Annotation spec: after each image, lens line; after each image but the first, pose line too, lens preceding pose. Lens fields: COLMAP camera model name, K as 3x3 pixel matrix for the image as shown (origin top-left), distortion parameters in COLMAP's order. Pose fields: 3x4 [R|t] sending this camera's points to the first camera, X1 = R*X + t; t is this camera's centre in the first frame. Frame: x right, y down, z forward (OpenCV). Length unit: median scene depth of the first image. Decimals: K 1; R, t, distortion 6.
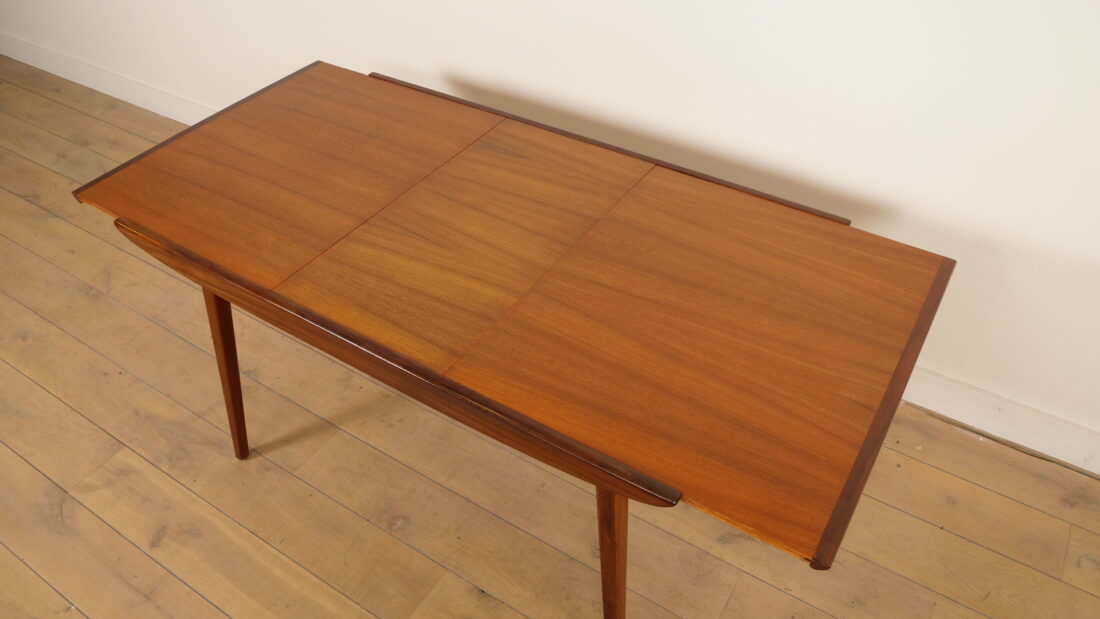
lens RADIAL K [[795.9, 0, 551.9], [0, 795.9, 310.4], [0, 0, 1]] dist [-0.049544, 0.021368]
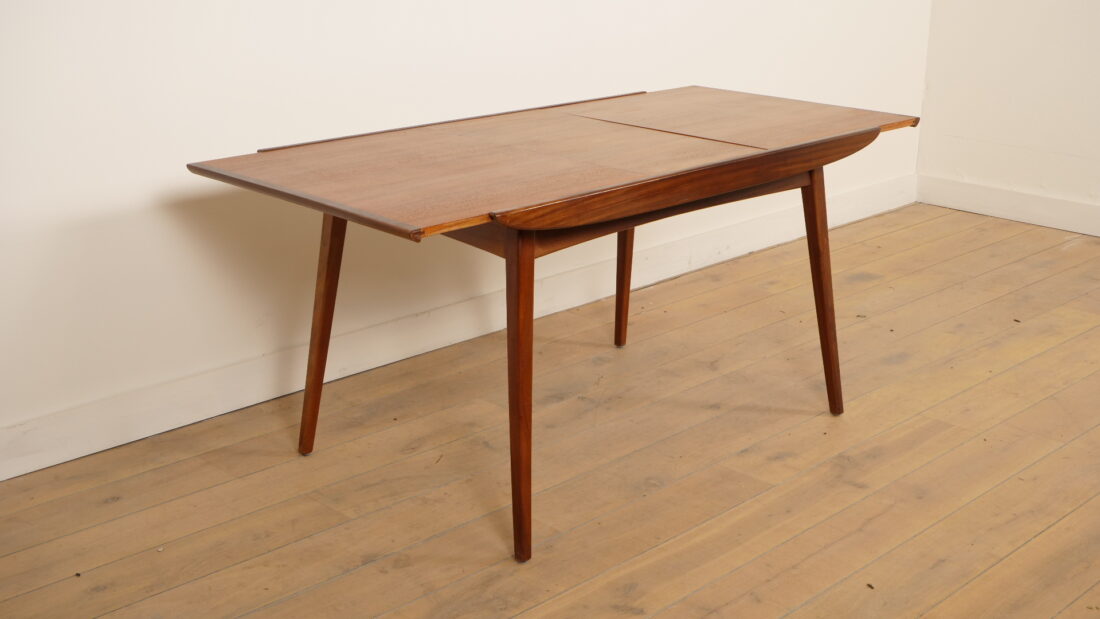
lens RADIAL K [[1369.6, 0, 551.3], [0, 1369.6, 348.3], [0, 0, 1]] dist [0.010266, 0.050235]
pose [[0.216593, -0.307448, 0.926587, -1.752326], [0.645930, 0.756802, 0.100124, -0.098206], [-0.732026, 0.576824, 0.362508, 0.421263]]
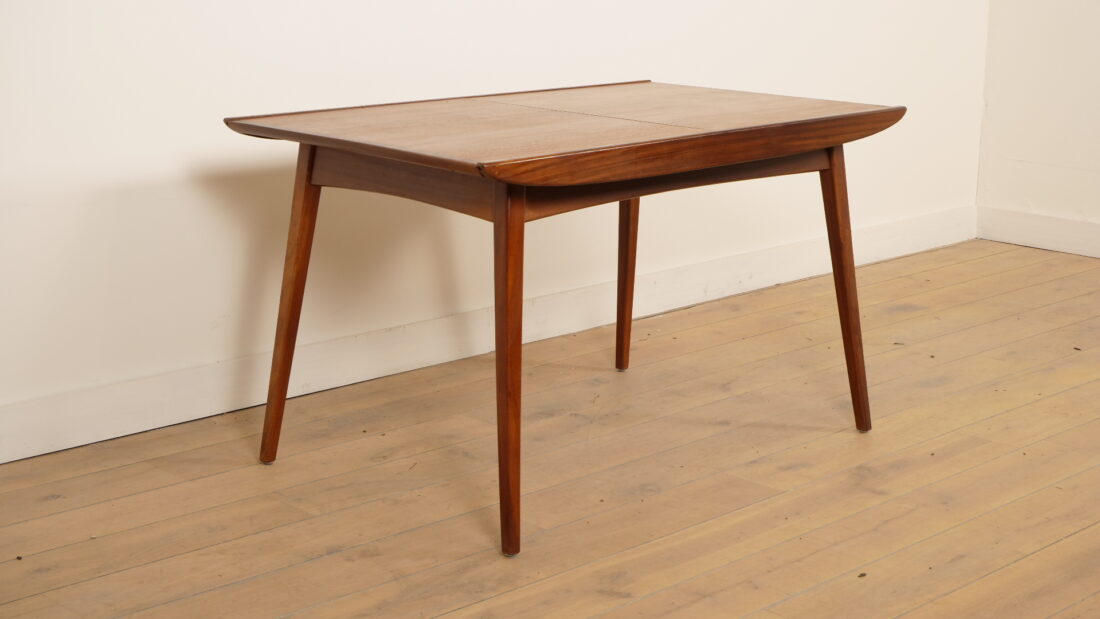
lens RADIAL K [[1778.9, 0, 547.6], [0, 1778.9, 240.4], [0, 0, 1]] dist [0.022861, -0.061916]
pose [[0.226989, -0.166182, 0.959614, -2.089660], [0.641883, 0.766565, -0.019082, 0.031939], [-0.732436, 0.620291, 0.280671, 0.394286]]
